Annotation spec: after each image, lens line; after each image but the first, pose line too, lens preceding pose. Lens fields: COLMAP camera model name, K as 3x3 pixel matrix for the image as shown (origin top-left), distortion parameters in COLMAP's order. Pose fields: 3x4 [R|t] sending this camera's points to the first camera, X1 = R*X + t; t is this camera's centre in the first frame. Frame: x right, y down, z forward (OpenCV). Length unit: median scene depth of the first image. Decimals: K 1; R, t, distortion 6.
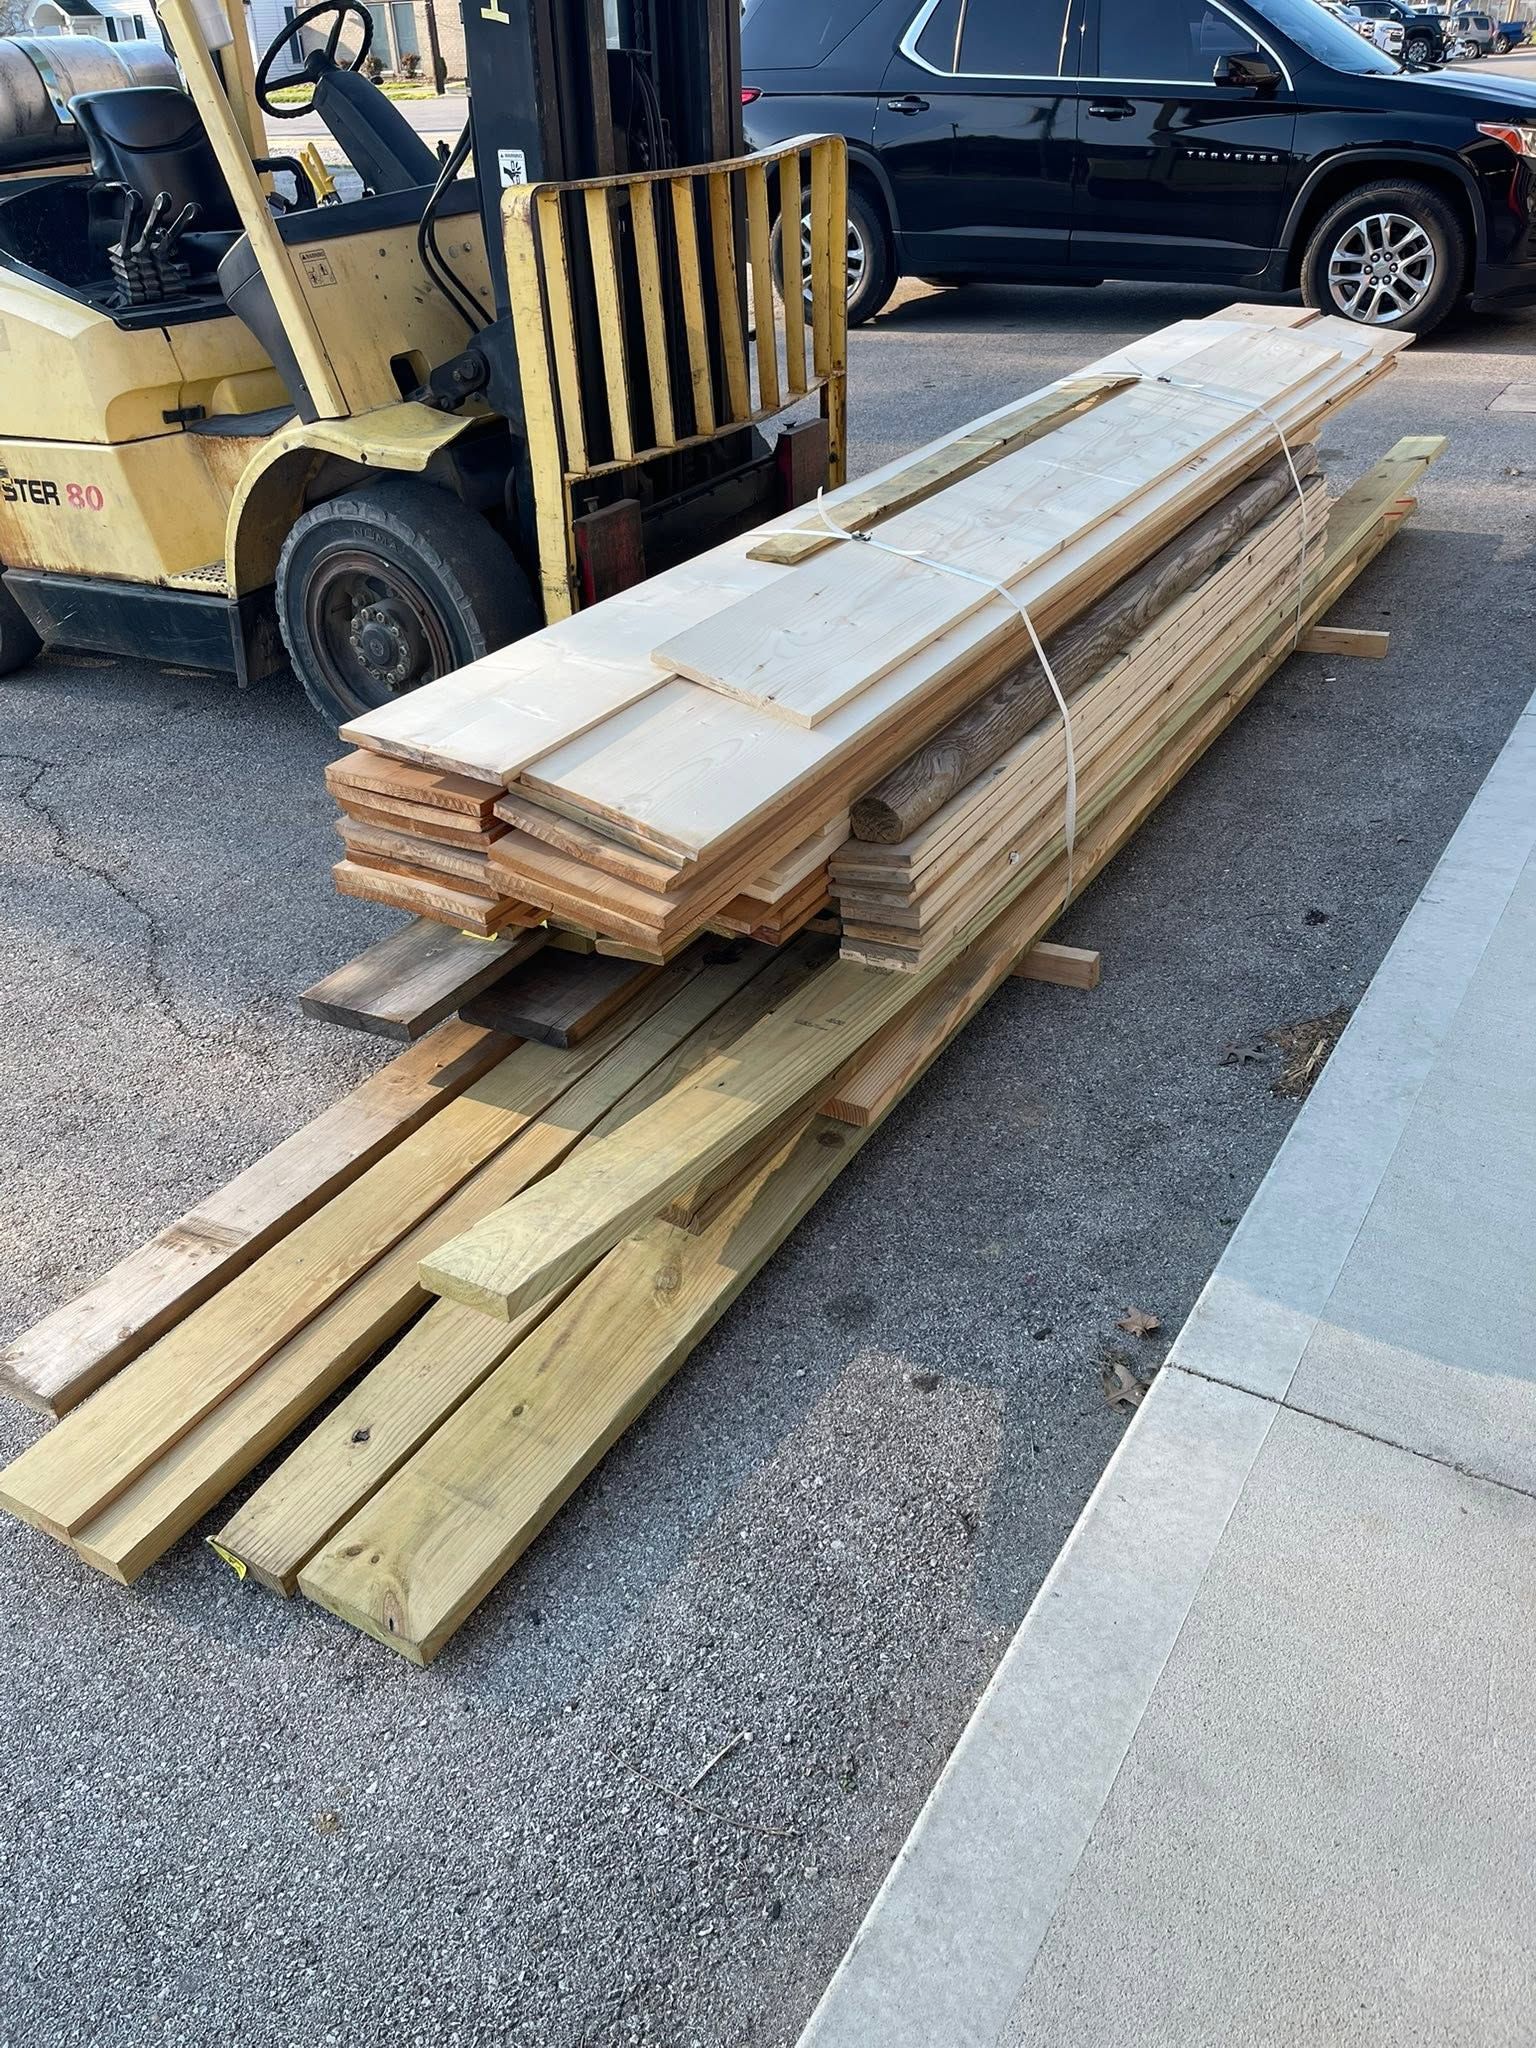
lens RADIAL K [[1566.7, 0, 768.0], [0, 1566.7, 1024.0], [0, 0, 1]] dist [0.022778, 0.000691]
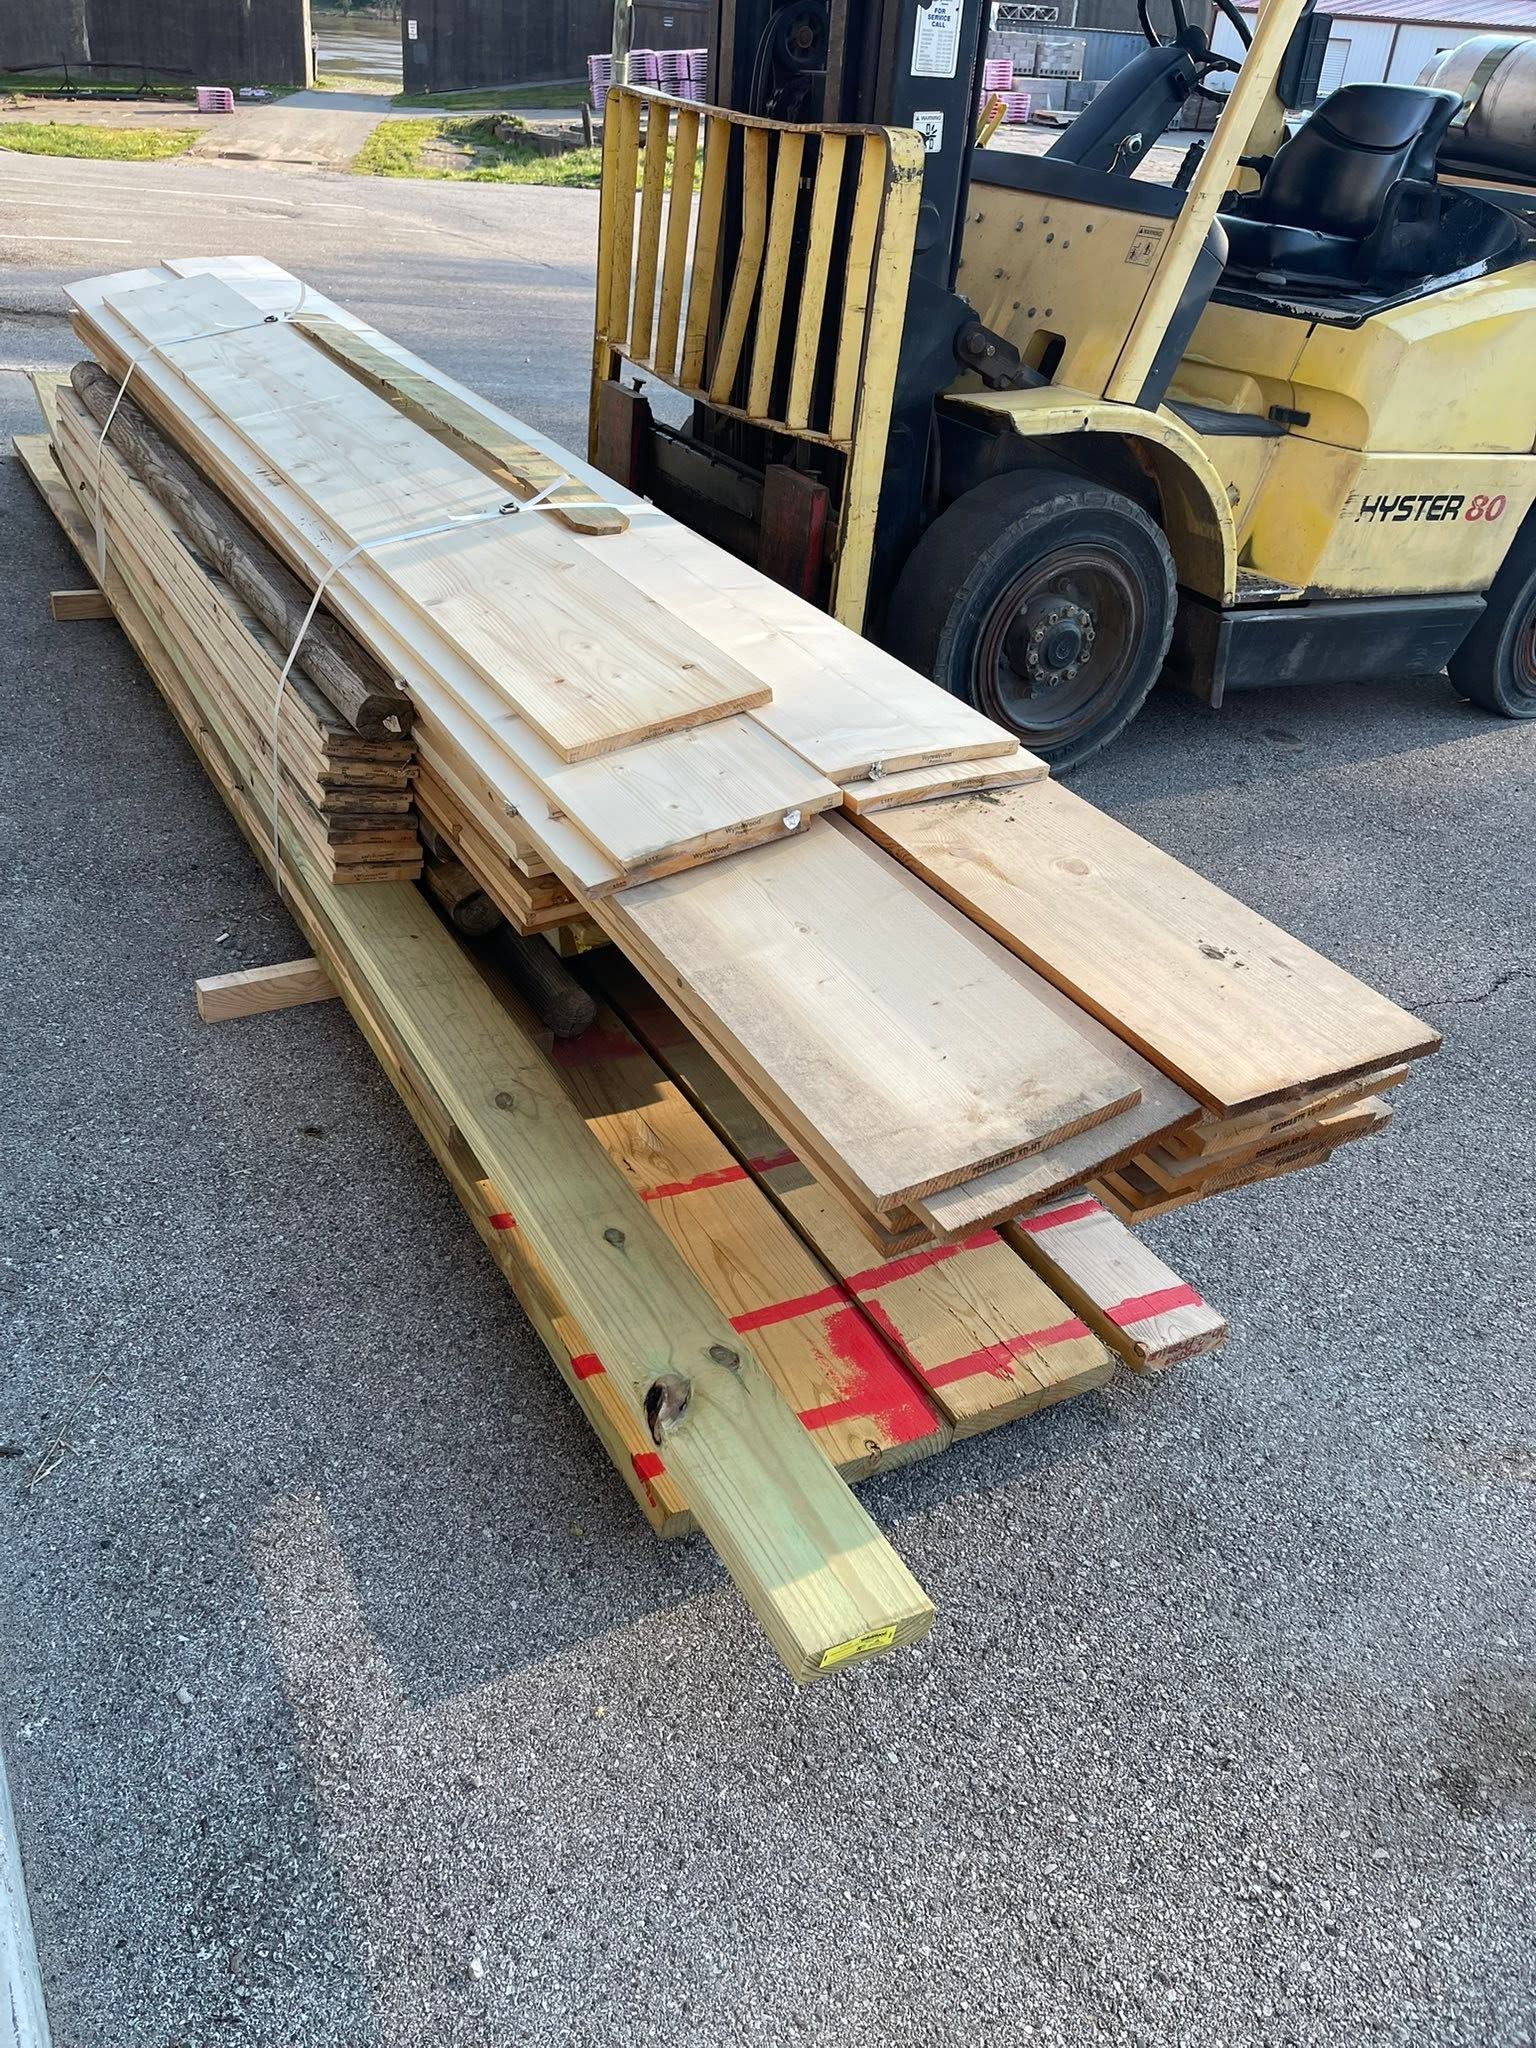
lens RADIAL K [[1566.7, 0, 768.0], [0, 1566.7, 1024.0], [0, 0, 1]] dist [0.022778, 0.000691]
pose [[-0.521869, 0.438131, -0.731911, 0.829010], [-0.509307, 0.528261, 0.679372, -0.861904], [0.684294, 0.727311, -0.052540, 1.388194]]
